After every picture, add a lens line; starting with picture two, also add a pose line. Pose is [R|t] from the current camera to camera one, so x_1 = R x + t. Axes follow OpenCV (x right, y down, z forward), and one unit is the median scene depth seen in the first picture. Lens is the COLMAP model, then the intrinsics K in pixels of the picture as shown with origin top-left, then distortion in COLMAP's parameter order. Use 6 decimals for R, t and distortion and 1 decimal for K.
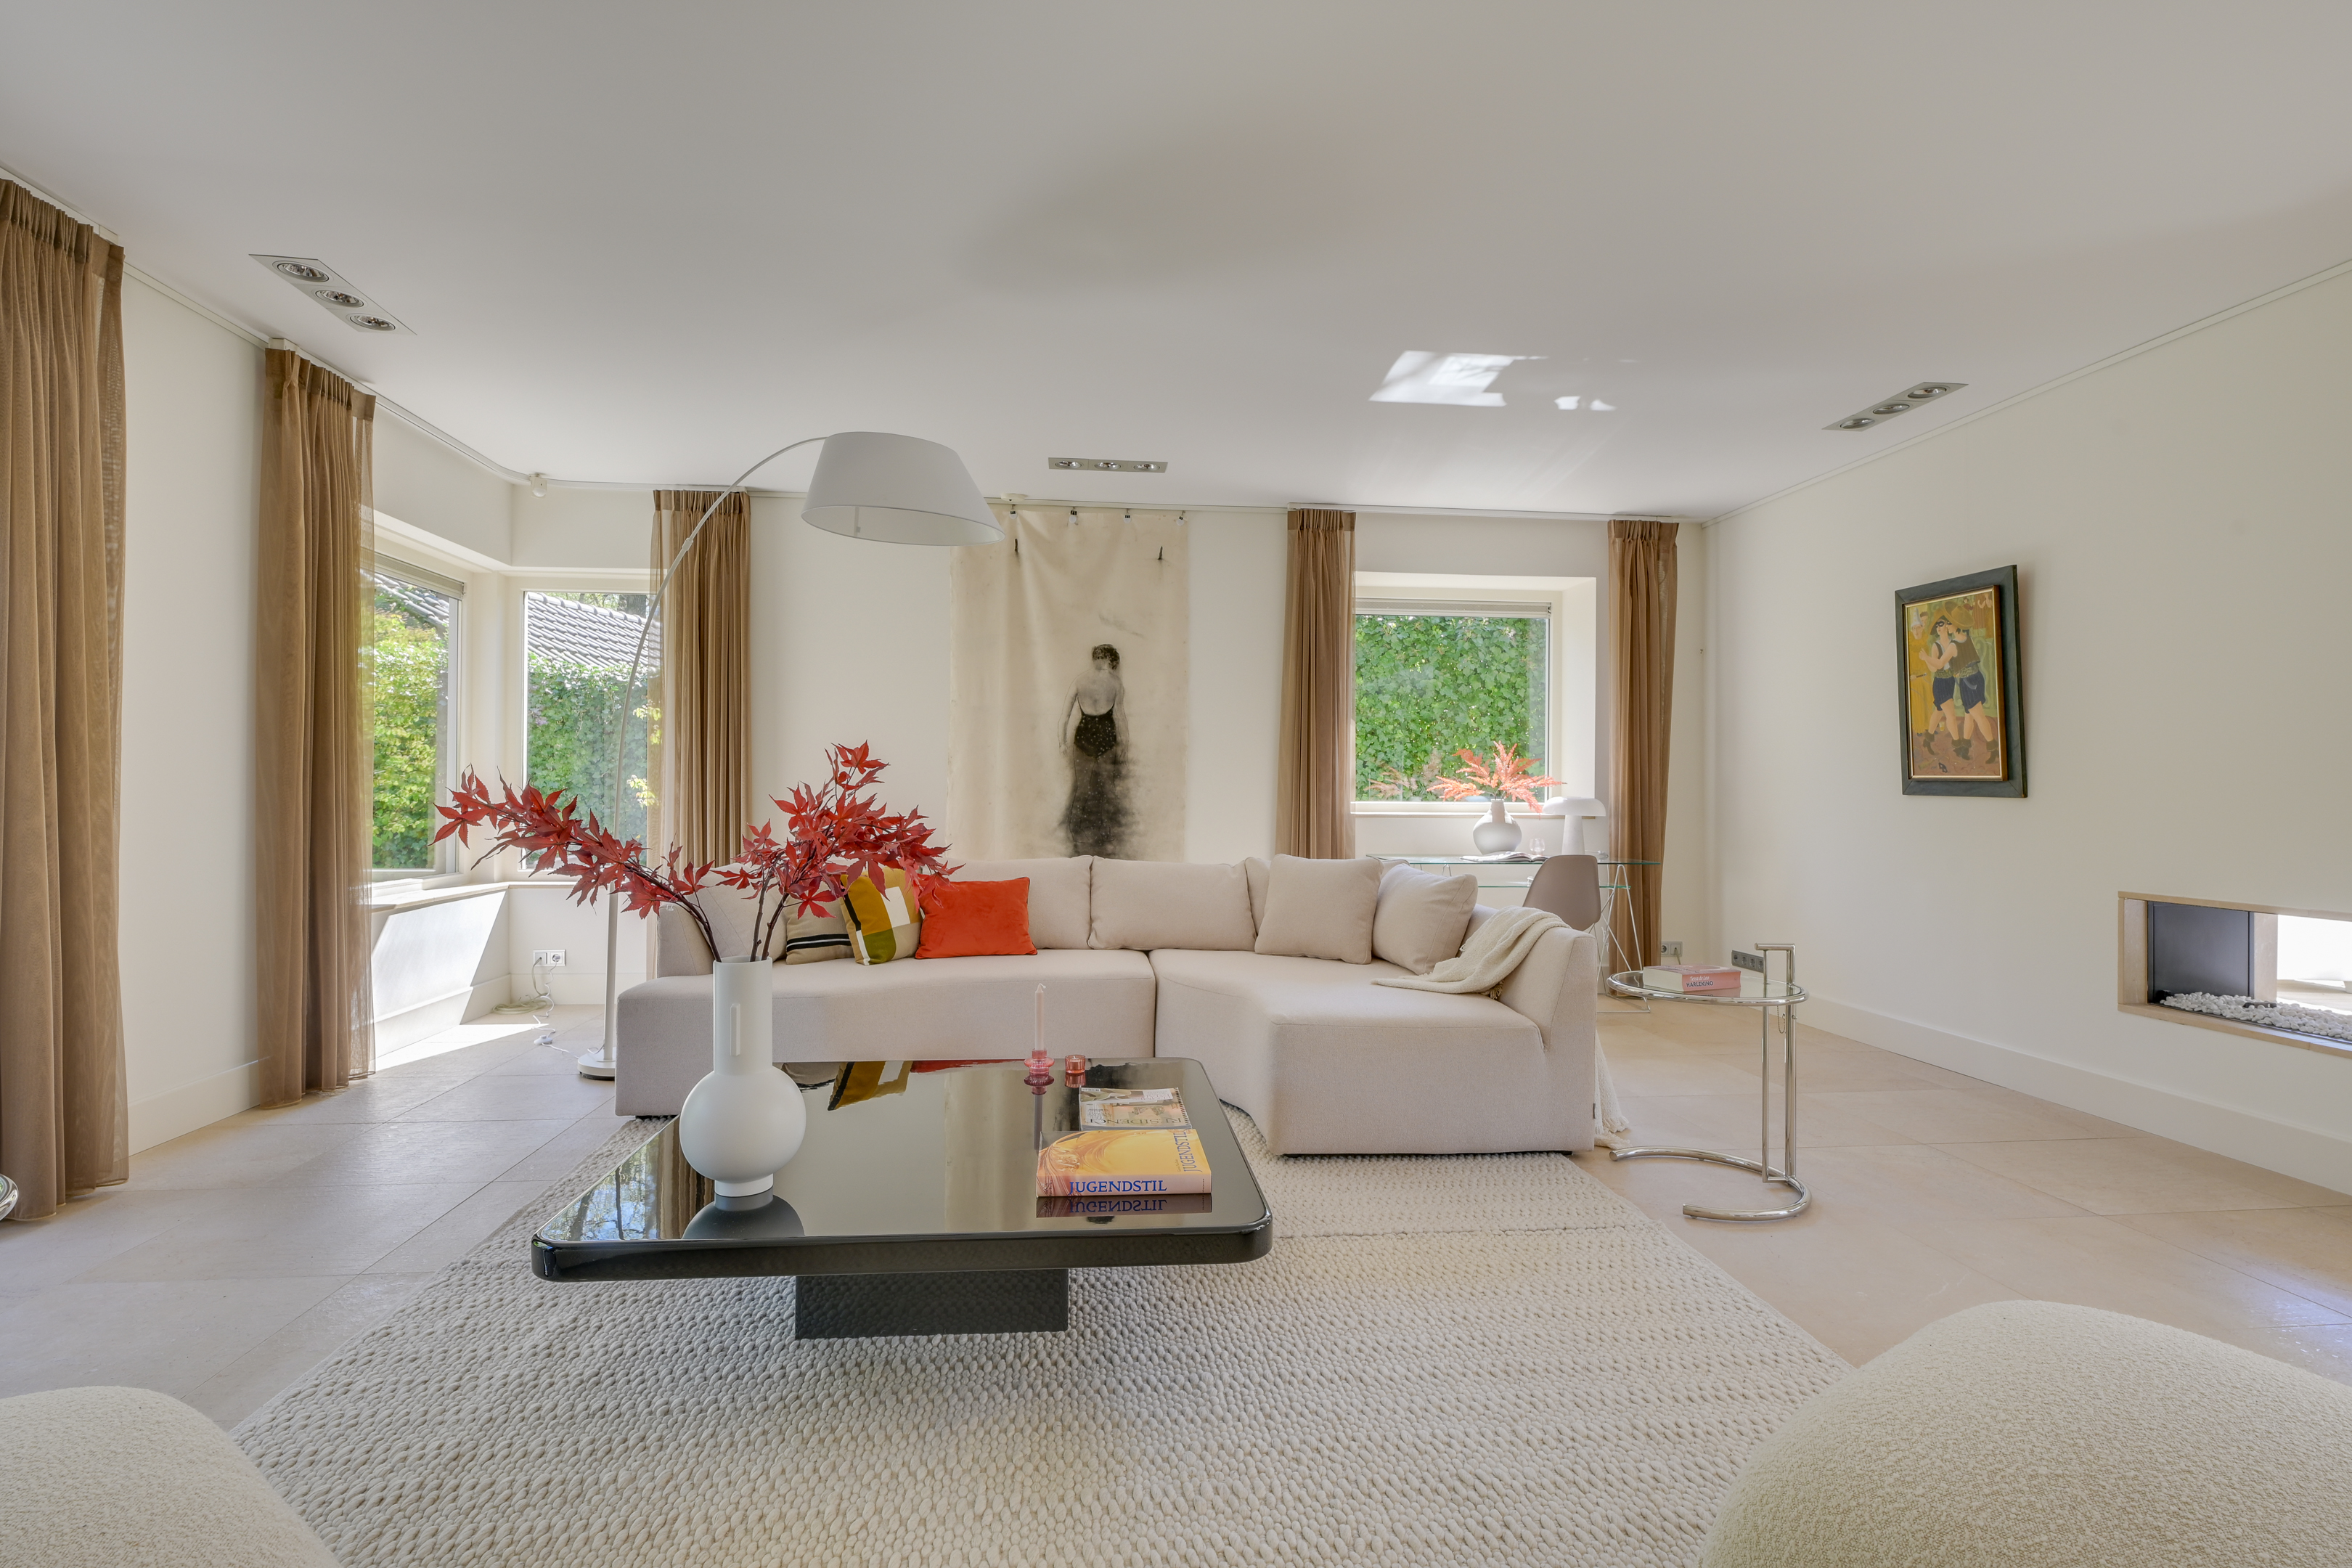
lens RADIAL K [[1139.0, 0, 1175.3], [0, 1139.0, 793.1], [0, 0, 1]] dist [0.002668, -0.000641]
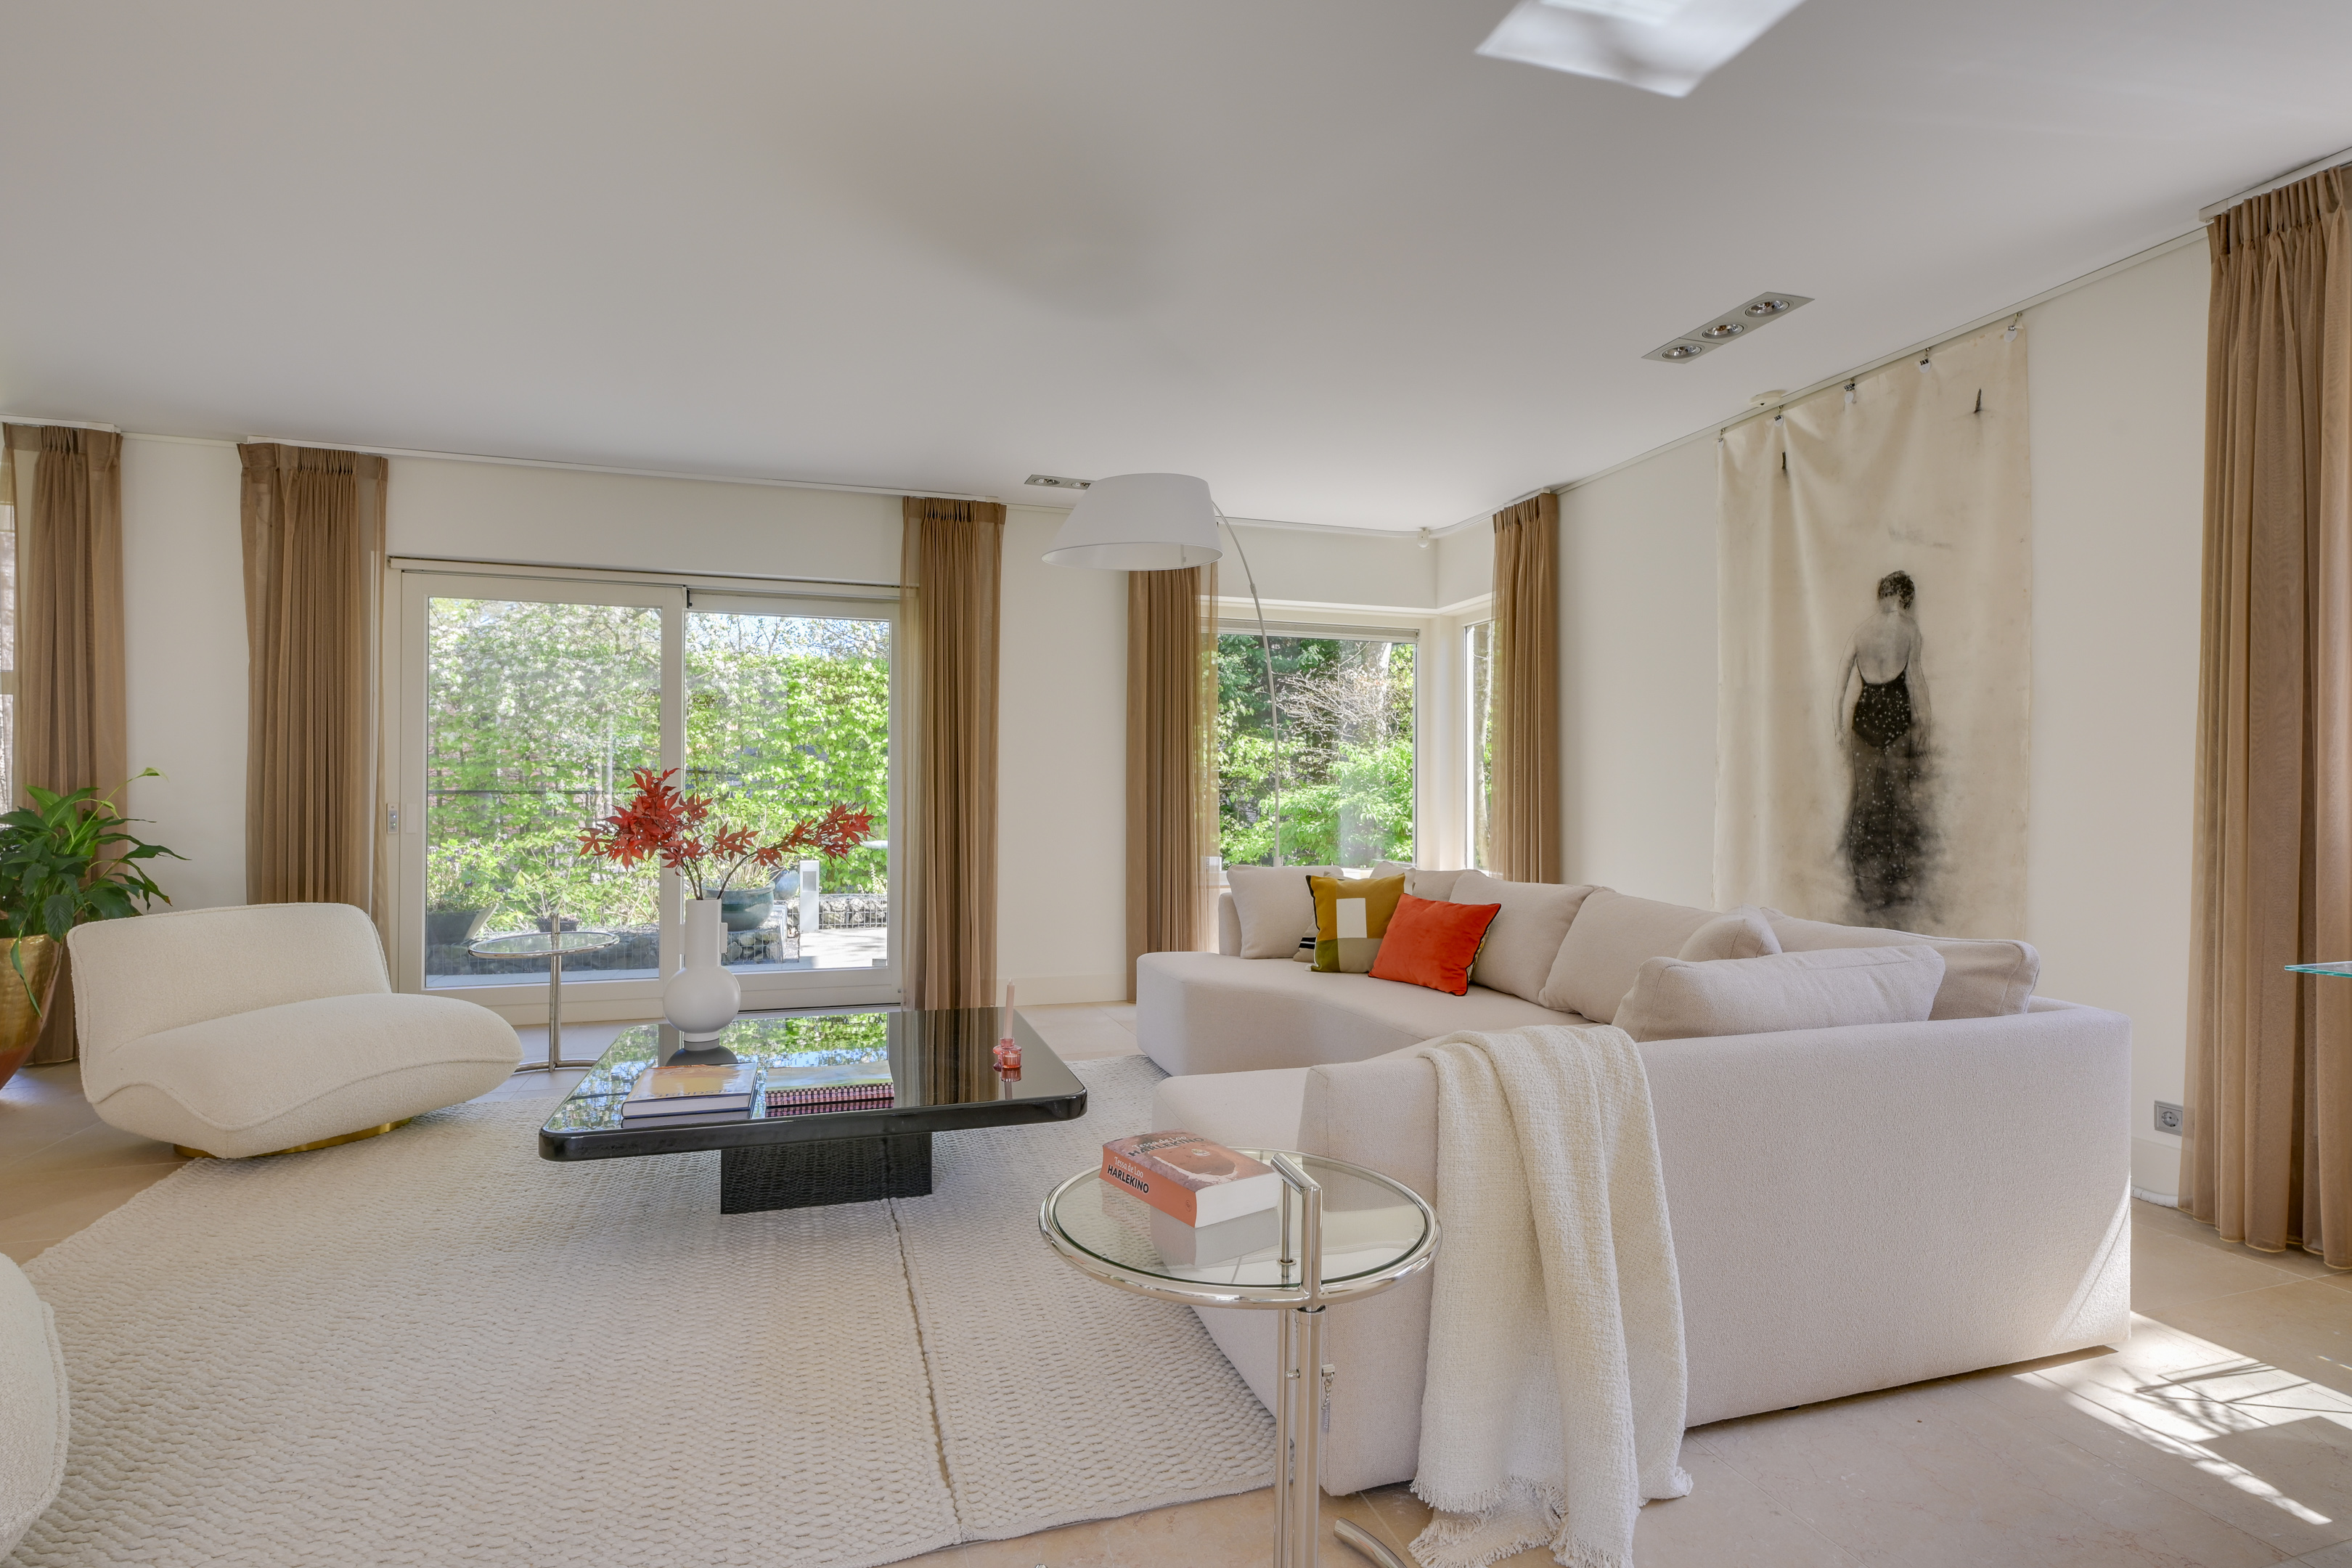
lens RADIAL K [[1139.0, 0, 1170.7], [0, 1139.0, 792.2], [0, 0, 1]] dist [0.002668, -0.000641]
pose [[0.202870, -0.006333, -0.979185, 0.487759], [-0.000384, 0.999978, -0.006547, -0.001508], [0.979206, 0.001704, 0.202864, 0.467143]]
